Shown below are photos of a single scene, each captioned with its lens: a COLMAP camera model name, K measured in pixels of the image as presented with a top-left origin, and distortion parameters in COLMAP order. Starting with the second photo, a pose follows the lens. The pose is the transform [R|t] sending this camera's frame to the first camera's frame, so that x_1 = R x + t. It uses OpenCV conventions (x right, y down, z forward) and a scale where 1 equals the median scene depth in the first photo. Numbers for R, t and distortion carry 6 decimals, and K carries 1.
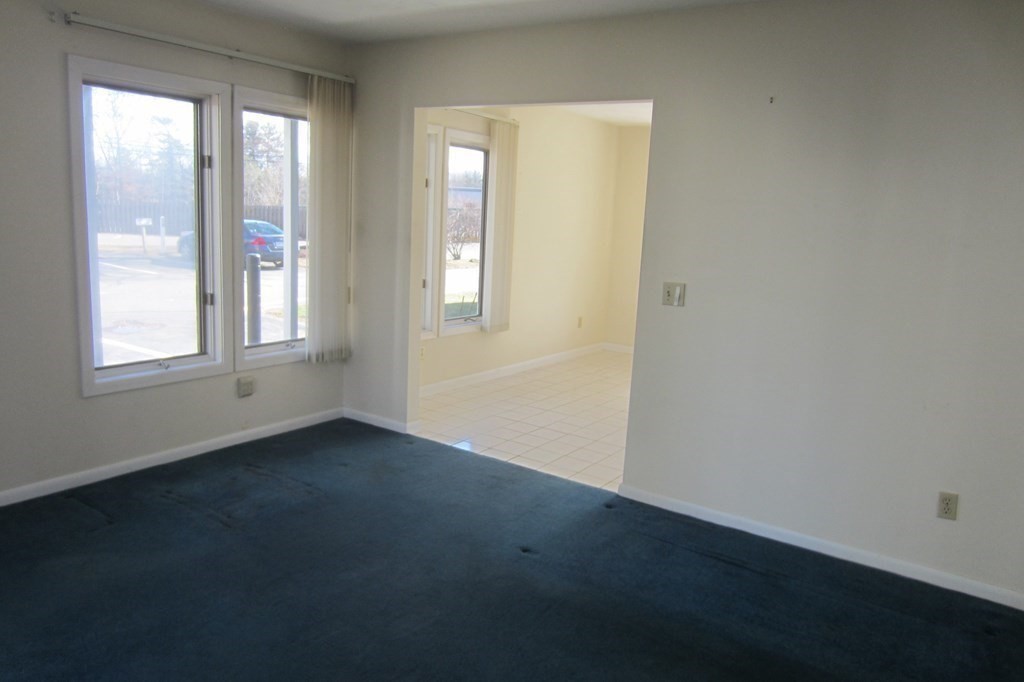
lens RADIAL K [[745.3, 0, 512.0], [0, 745.3, 341.0], [0, 0, 1]] dist [-0.009881, 0.000000]
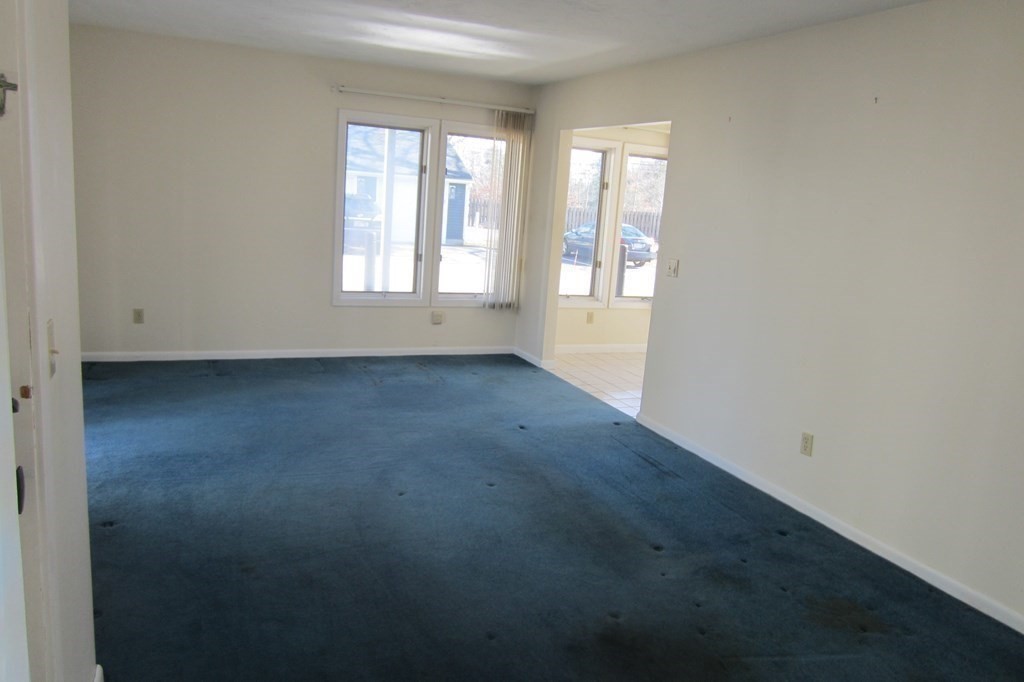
lens RADIAL K [[753.8, 0, 512.0], [0, 753.8, 341.0], [0, 0, 1]] dist [-0.016748, 0.001789]
pose [[0.850672, 0.112324, -0.513557, 0.597246], [-0.120440, 0.992565, 0.017592, 0.067233], [0.511715, 0.046888, 0.857875, -0.246985]]
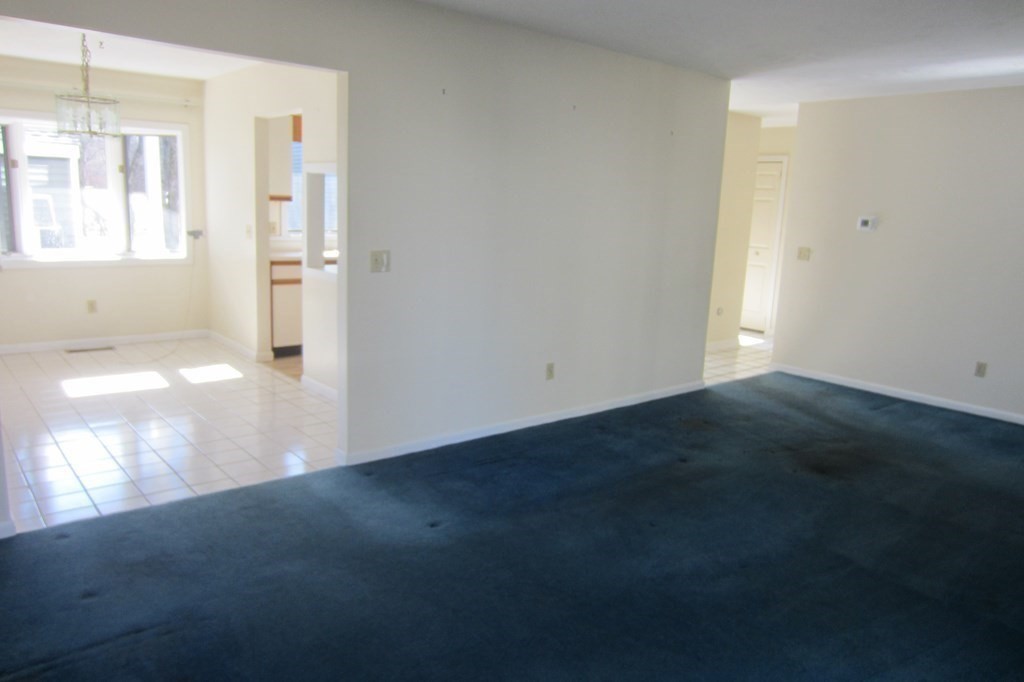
lens RADIAL K [[729.8, 0, 512.0], [0, 729.8, 341.0], [0, 0, 1]] dist [-0.023237, 0.010392]
pose [[0.270610, -0.222950, 0.936517, -0.658652], [0.140762, 0.971522, 0.190609, -0.110677], [-0.952342, 0.080245, 0.294287, 0.459244]]
